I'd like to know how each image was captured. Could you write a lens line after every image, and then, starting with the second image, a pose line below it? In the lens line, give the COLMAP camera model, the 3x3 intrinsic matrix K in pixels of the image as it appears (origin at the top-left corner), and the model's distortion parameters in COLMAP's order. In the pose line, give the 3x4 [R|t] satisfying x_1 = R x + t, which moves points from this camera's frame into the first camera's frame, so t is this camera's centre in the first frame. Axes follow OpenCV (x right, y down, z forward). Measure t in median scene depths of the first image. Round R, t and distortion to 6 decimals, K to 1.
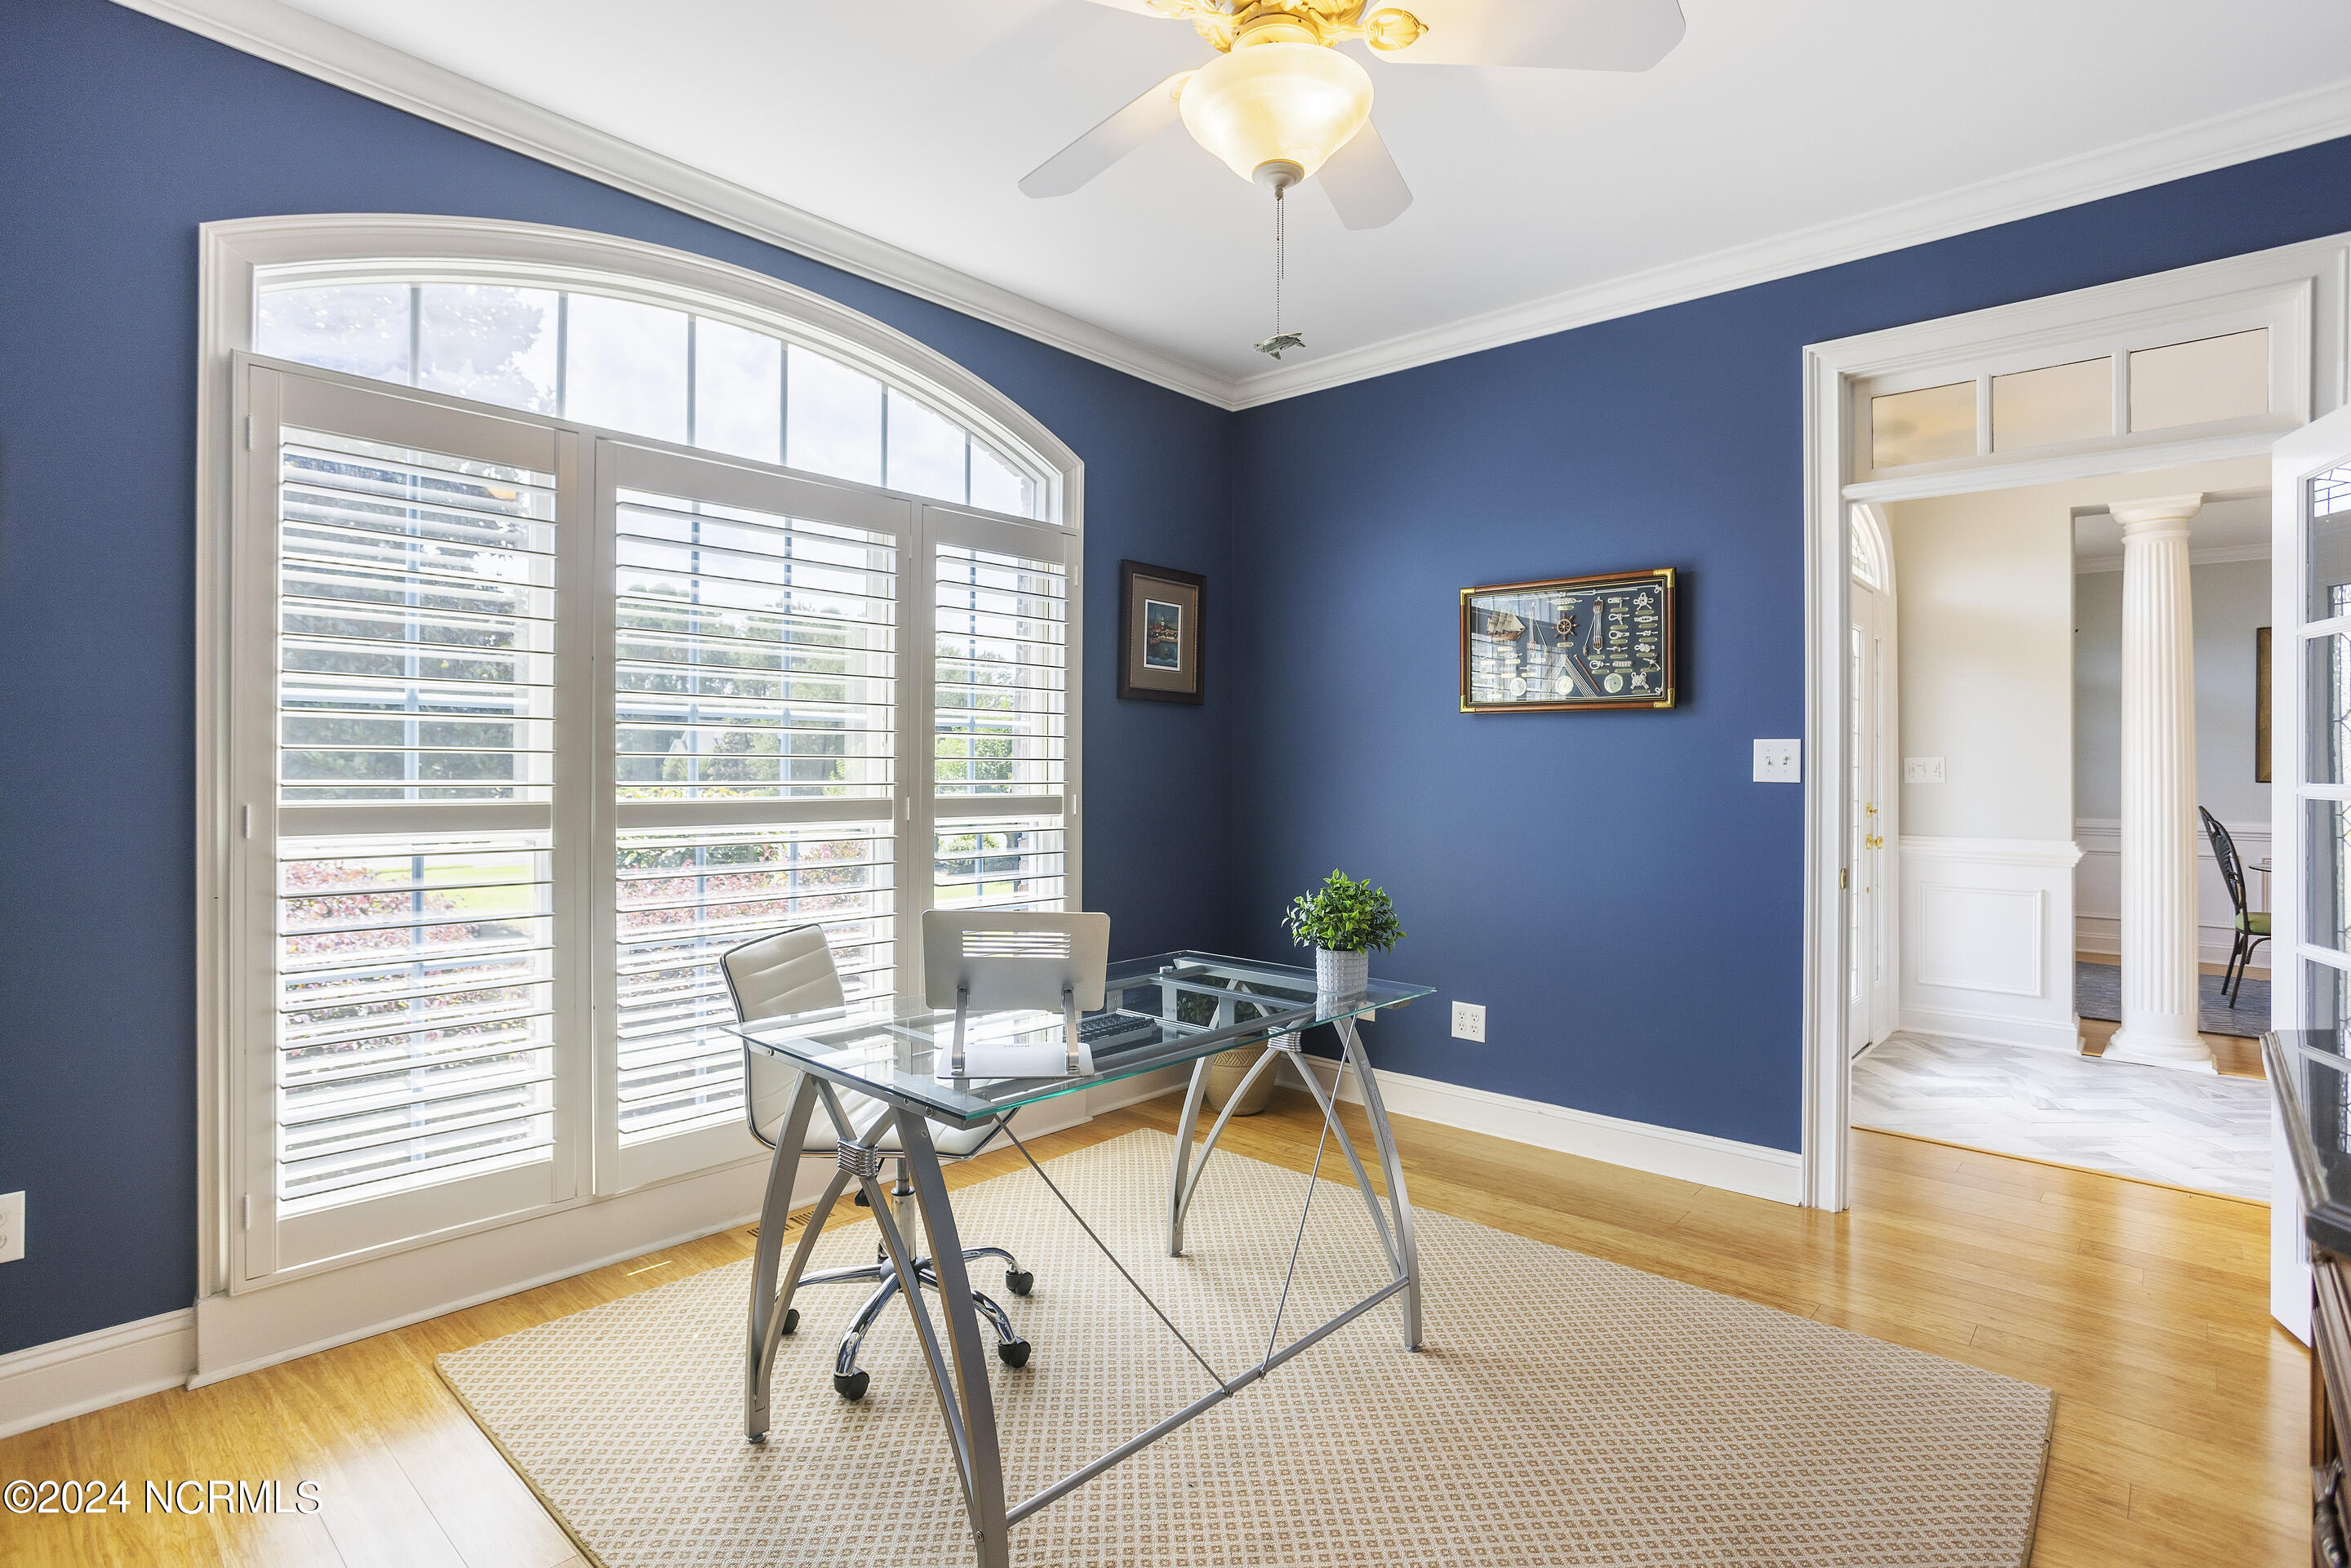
lens RADIAL K [[1142.7, 0, 1175.5], [0, 1142.7, 784.0], [0, 0, 1]] dist [-0.033052, -0.000063]
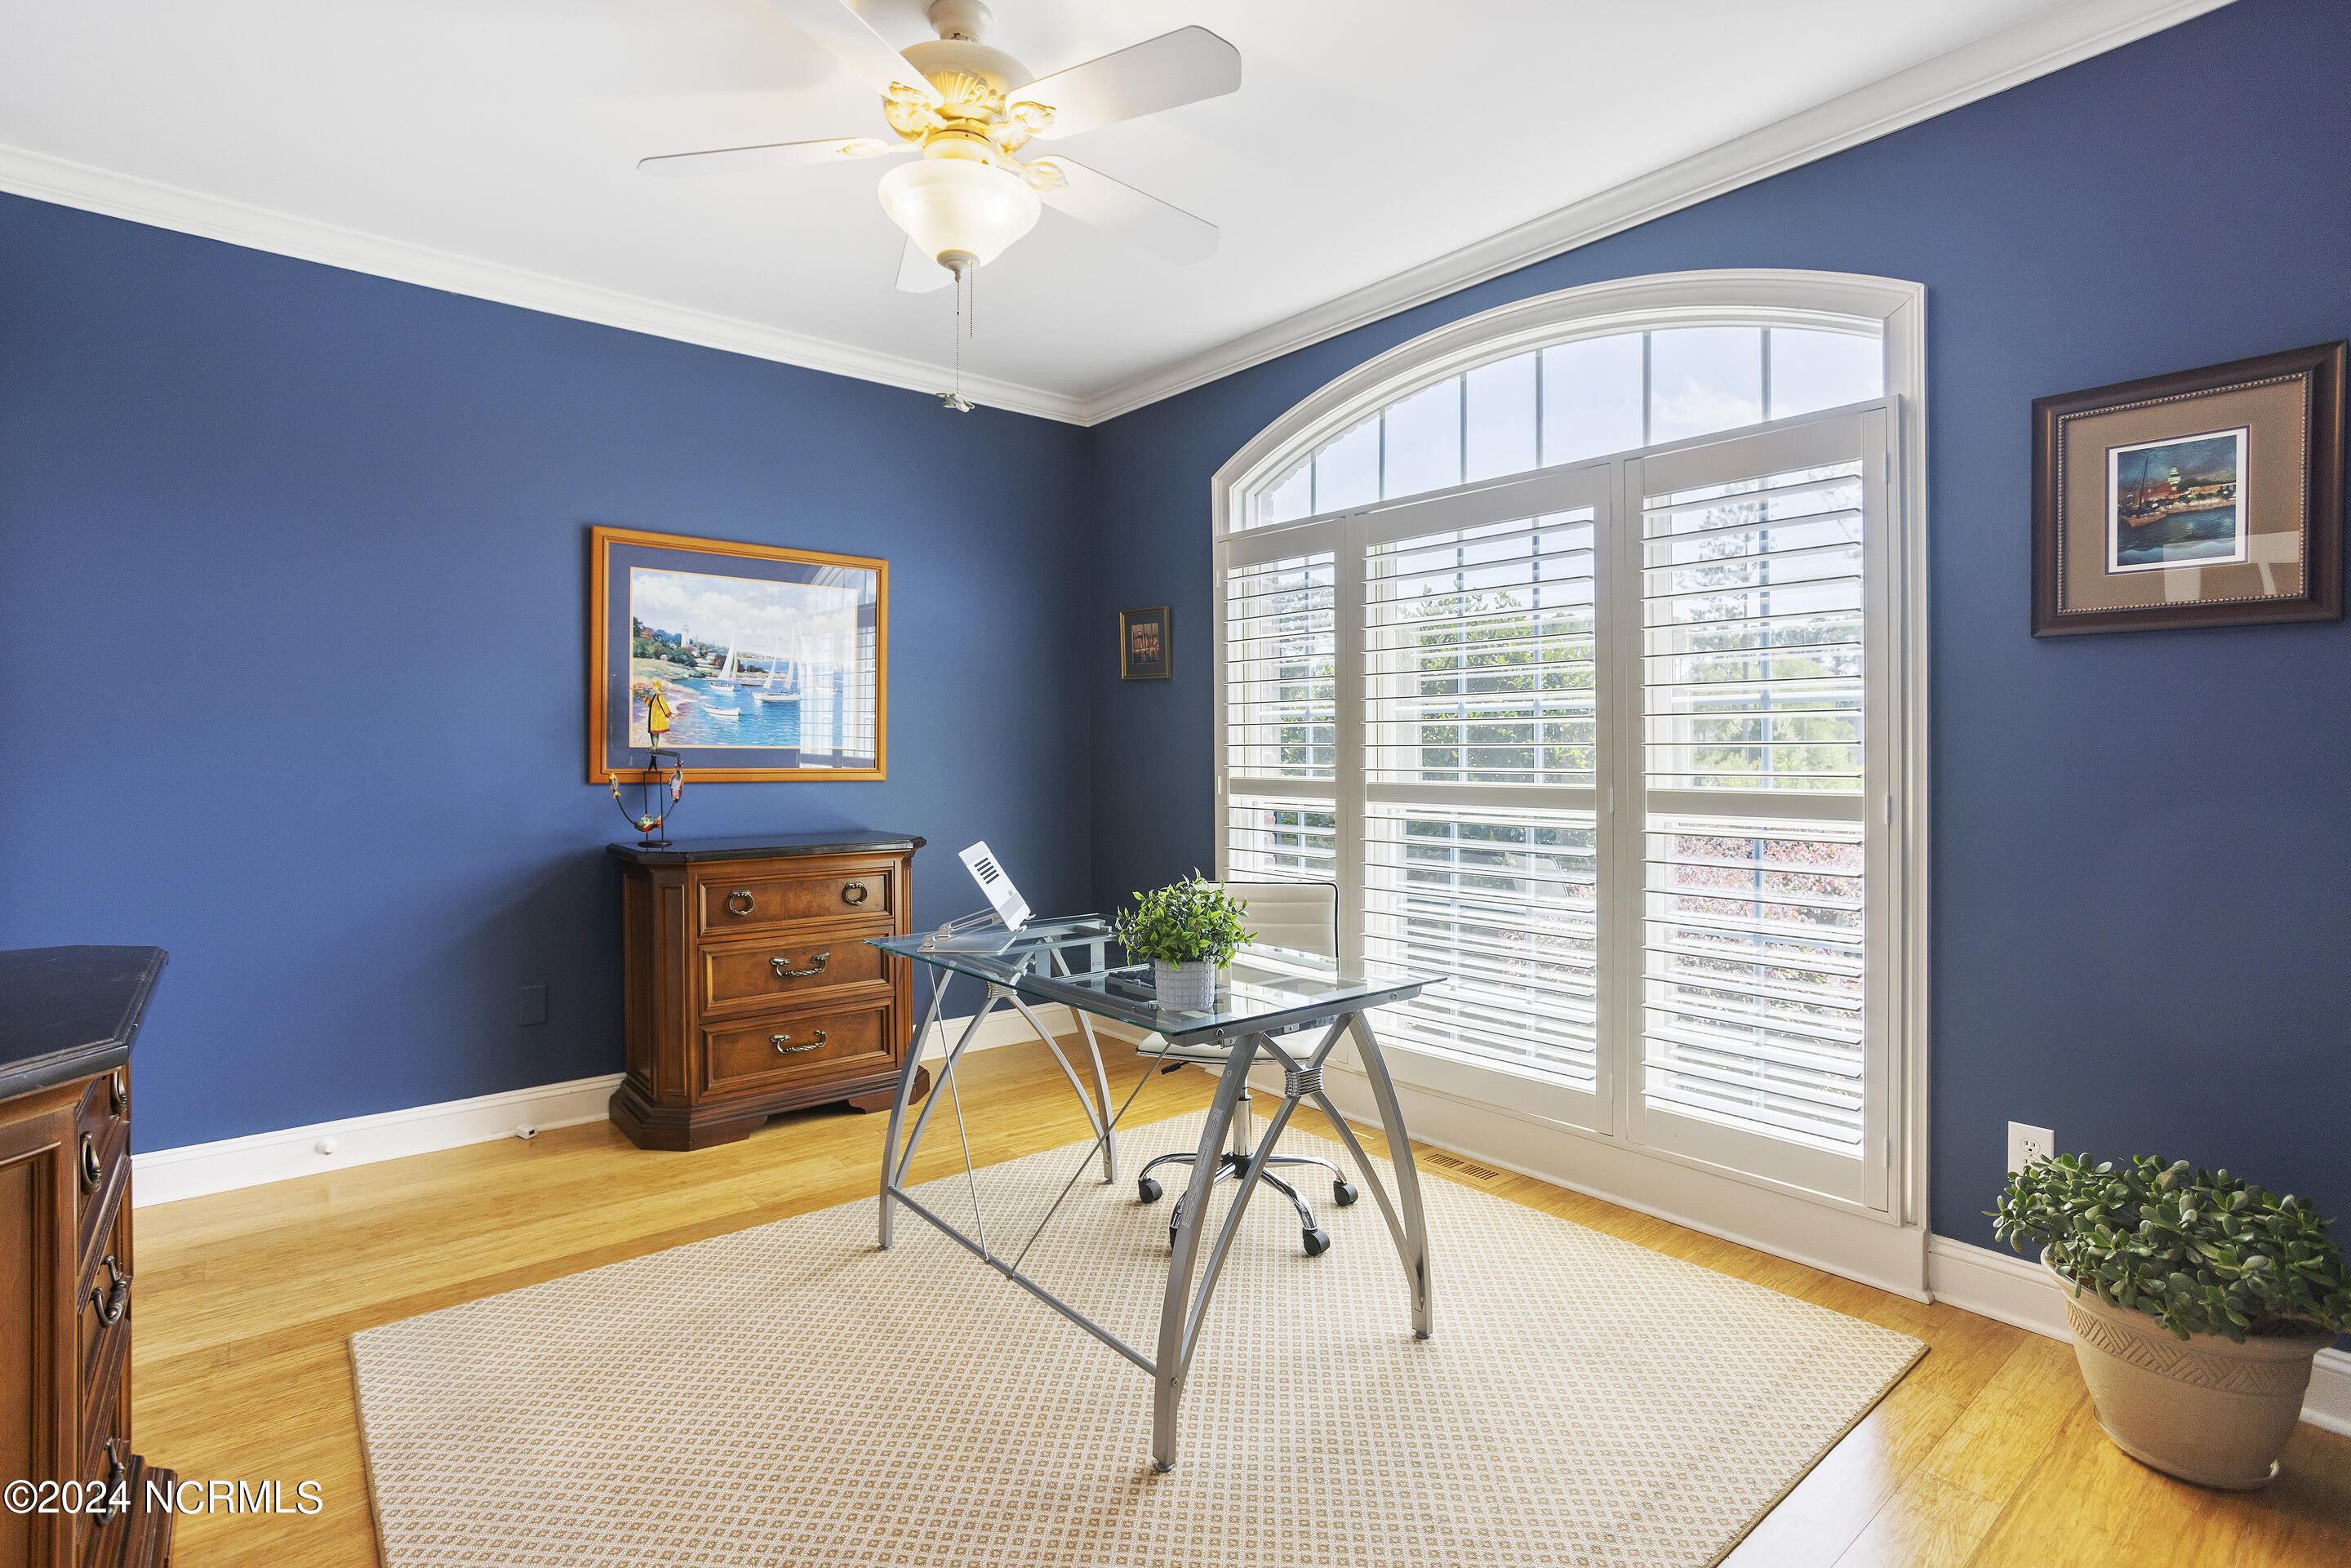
lens RADIAL K [[1144.6, 0, 1211.8], [0, 1144.6, 772.5], [0, 0, 1]] dist [-0.000085, 0.000419]
pose [[-0.104190, 0.003937, -0.994550, 0.669971], [-0.017247, 0.999835, 0.005764, -0.000024], [0.994408, 0.017754, -0.104104, 0.730048]]
